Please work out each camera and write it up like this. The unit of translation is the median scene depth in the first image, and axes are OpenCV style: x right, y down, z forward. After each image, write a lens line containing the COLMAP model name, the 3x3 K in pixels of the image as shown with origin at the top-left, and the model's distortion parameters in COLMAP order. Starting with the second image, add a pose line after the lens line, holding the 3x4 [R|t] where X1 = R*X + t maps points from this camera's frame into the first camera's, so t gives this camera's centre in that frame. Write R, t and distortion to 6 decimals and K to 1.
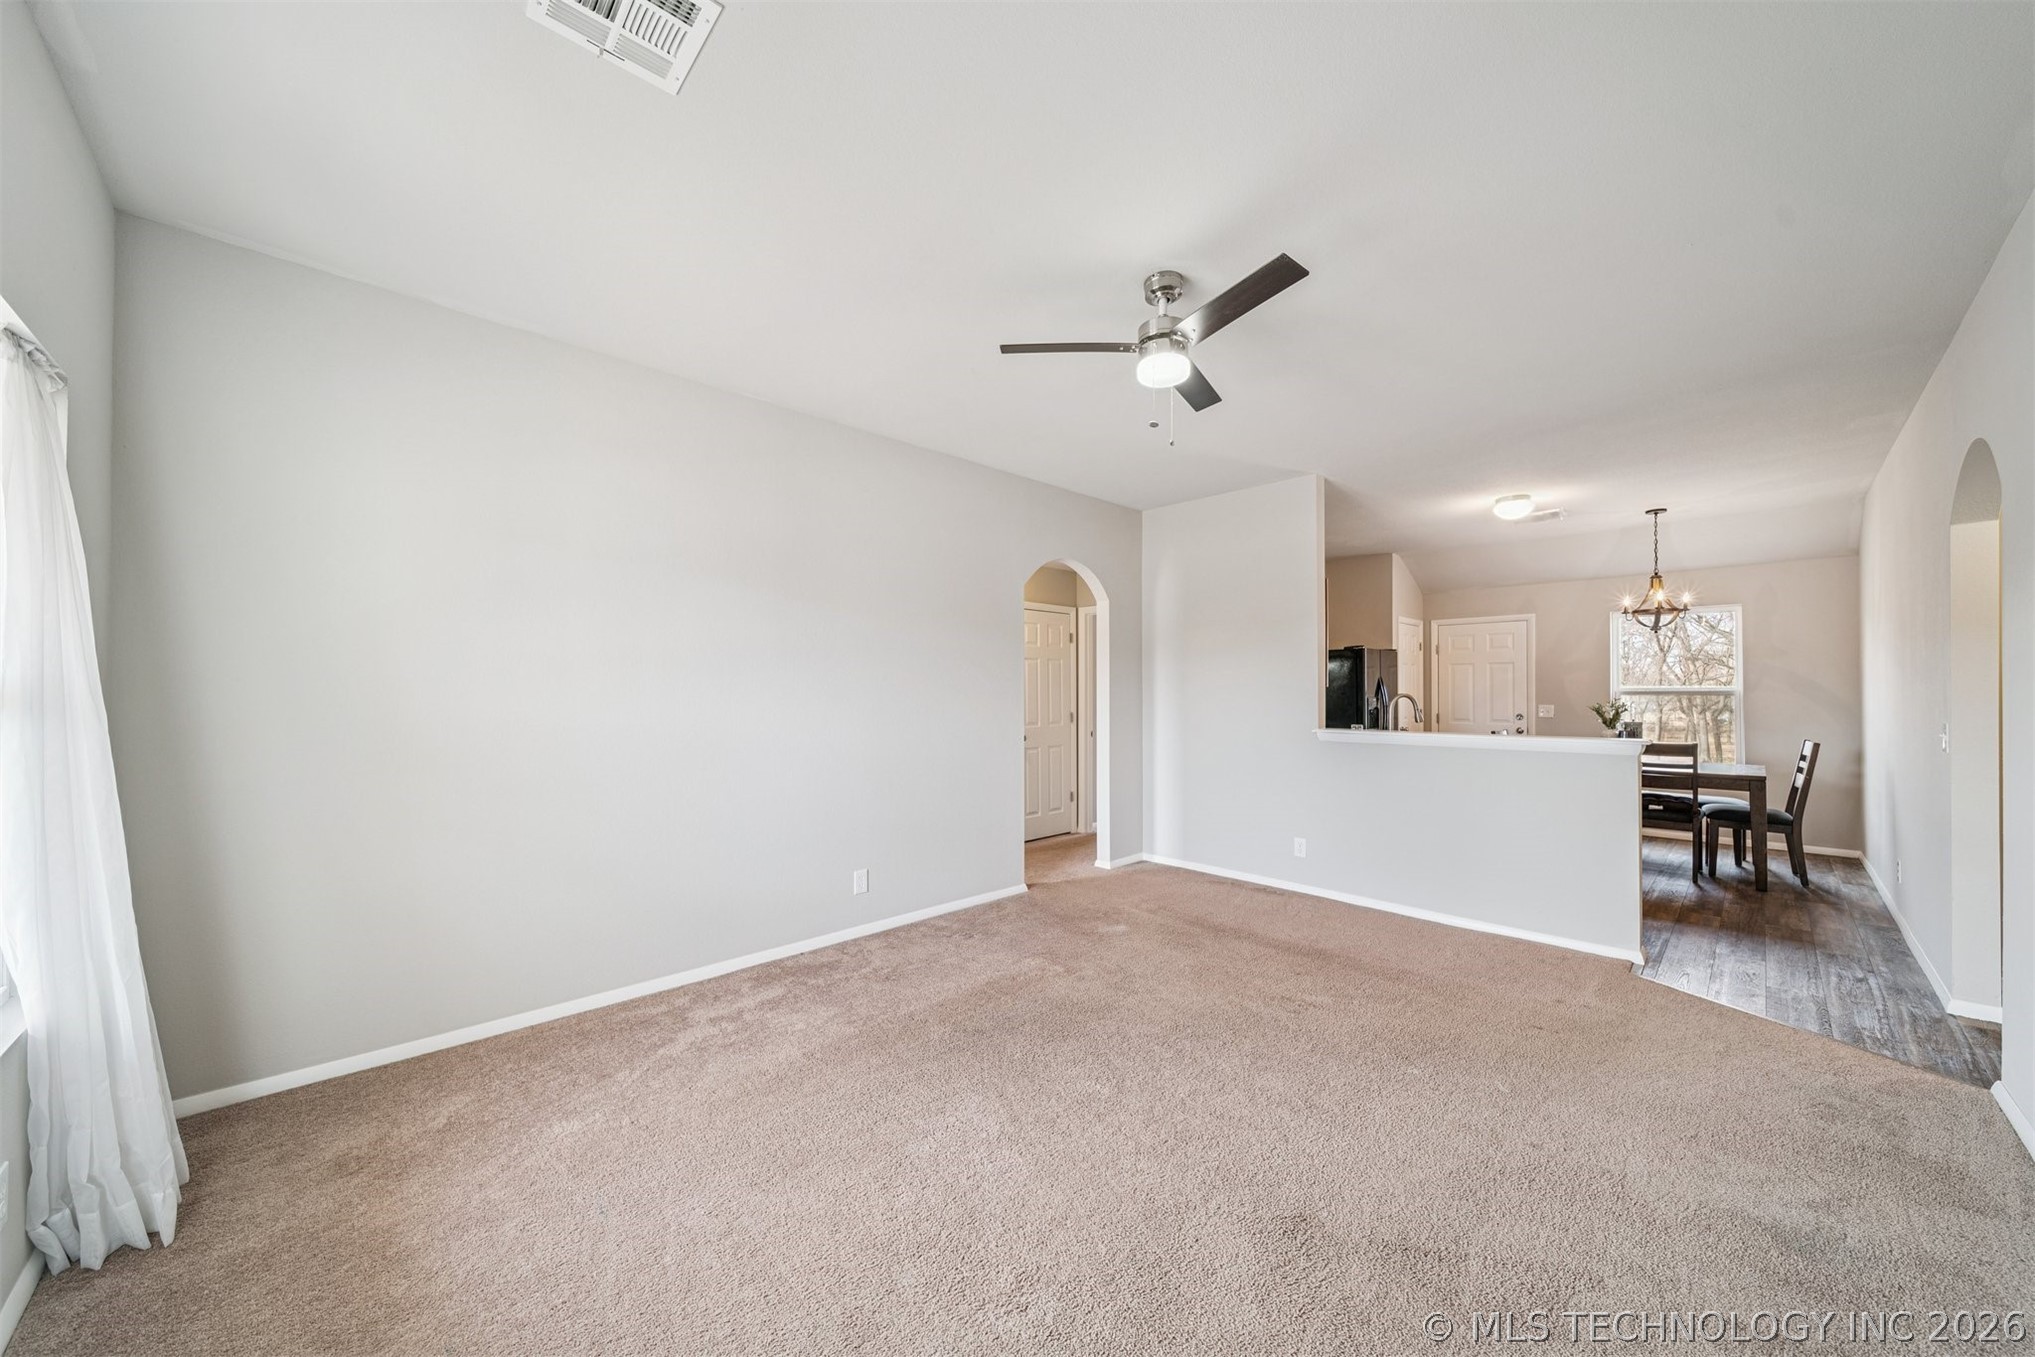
lens RADIAL K [[730.3, 0, 1022.0], [0, 730.3, 684.0], [0, 0, 1]] dist [0.003327, 0.000173]
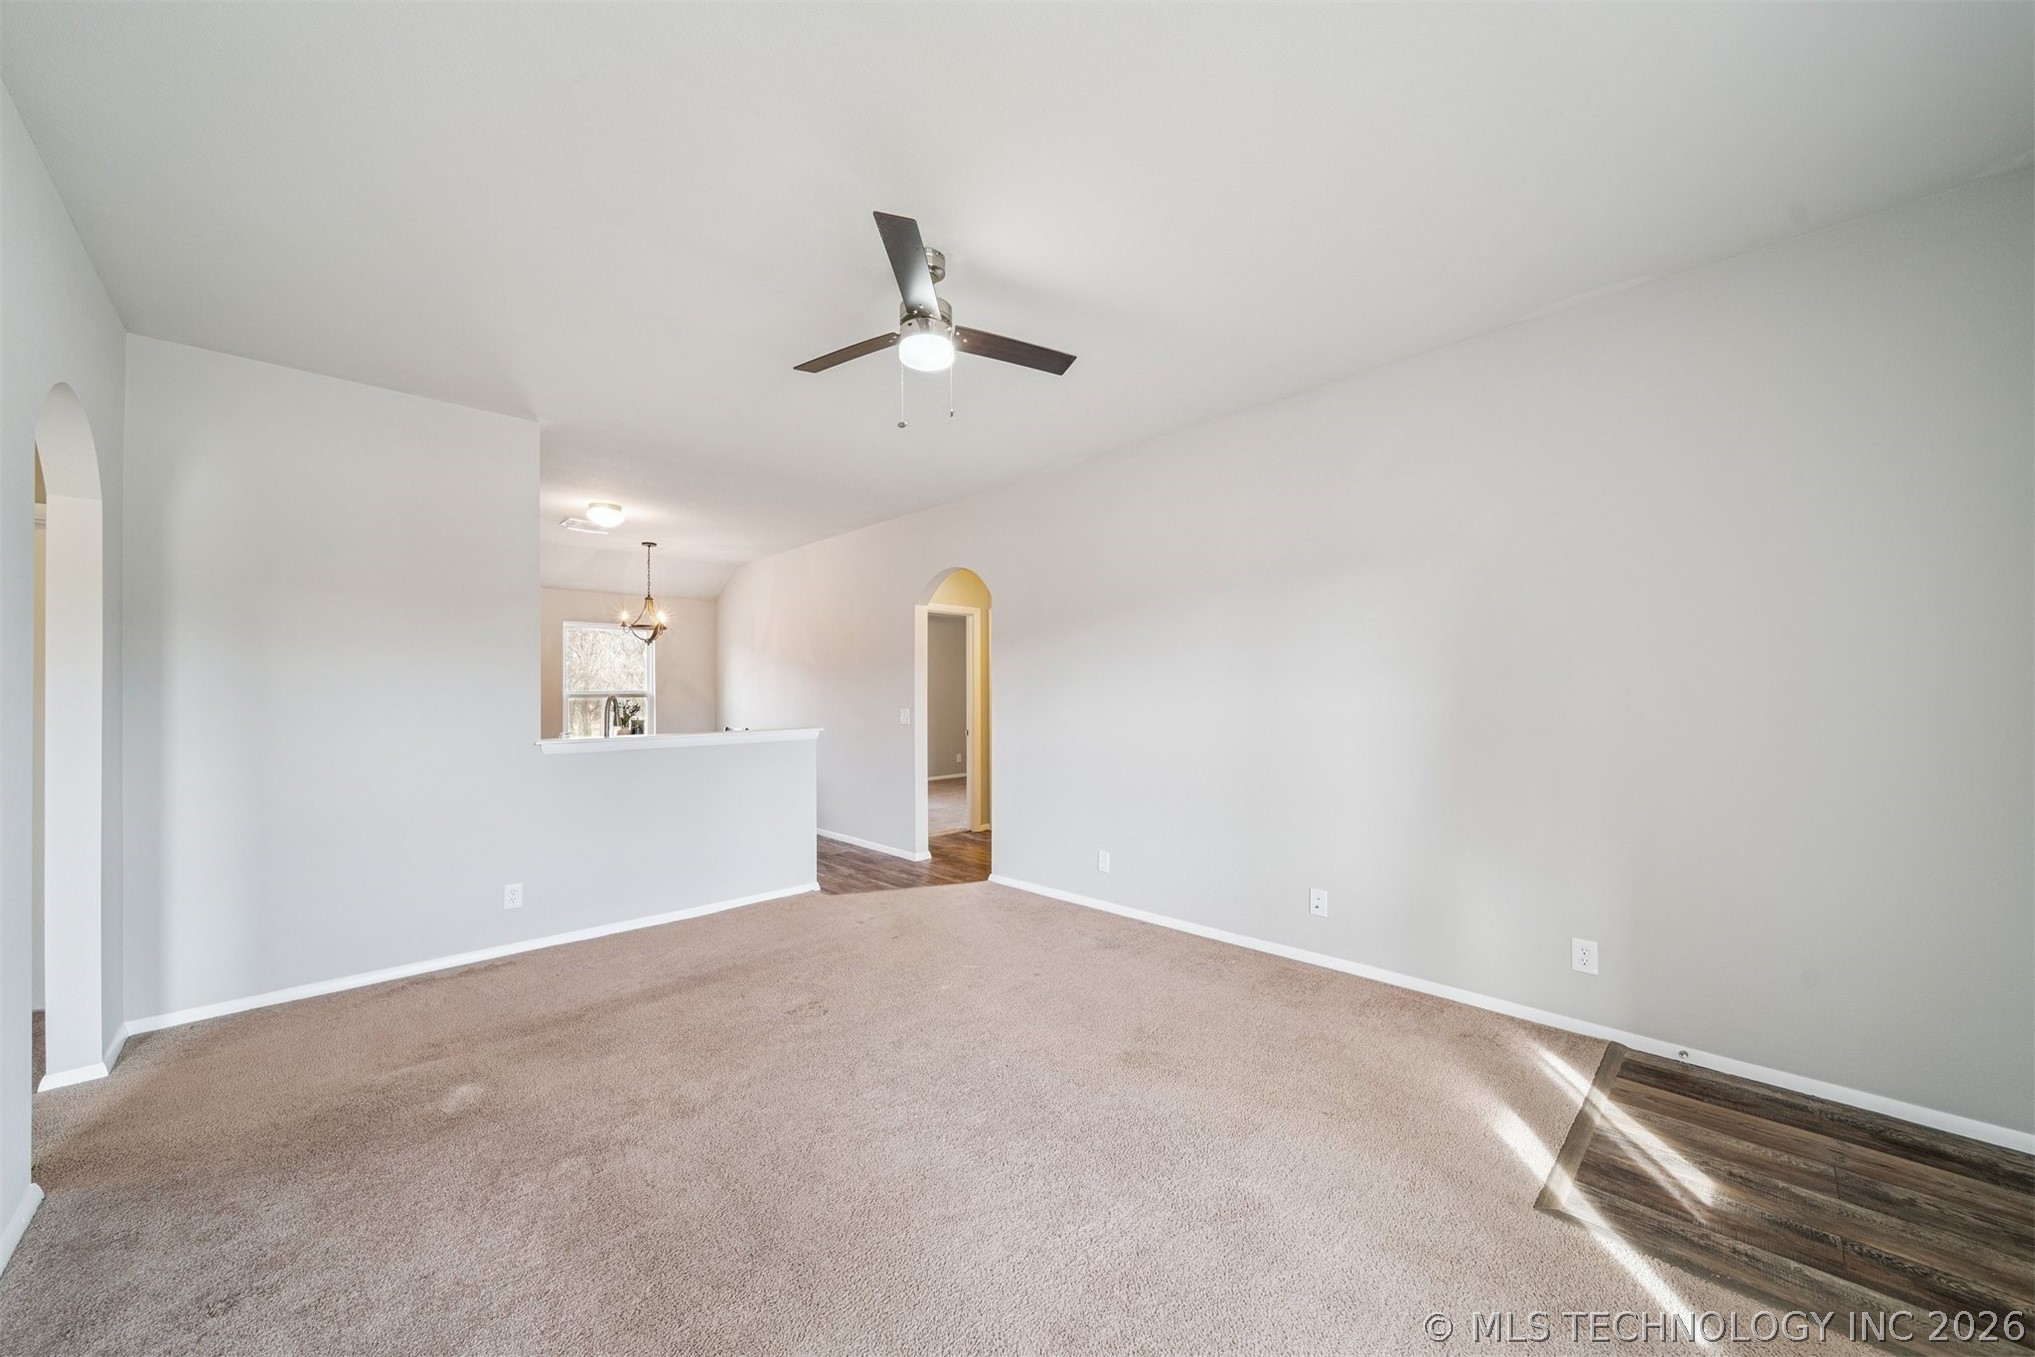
lens RADIAL K [[730.3, 0, 1011.9], [0, 730.3, 690.6], [0, 0, 1]] dist [0.003327, 0.000173]
pose [[-0.011380, 0.001748, 0.999934, -0.348917], [-0.006931, 0.999974, -0.001827, 0.003155], [-0.999911, -0.006951, -0.011368, 0.416029]]
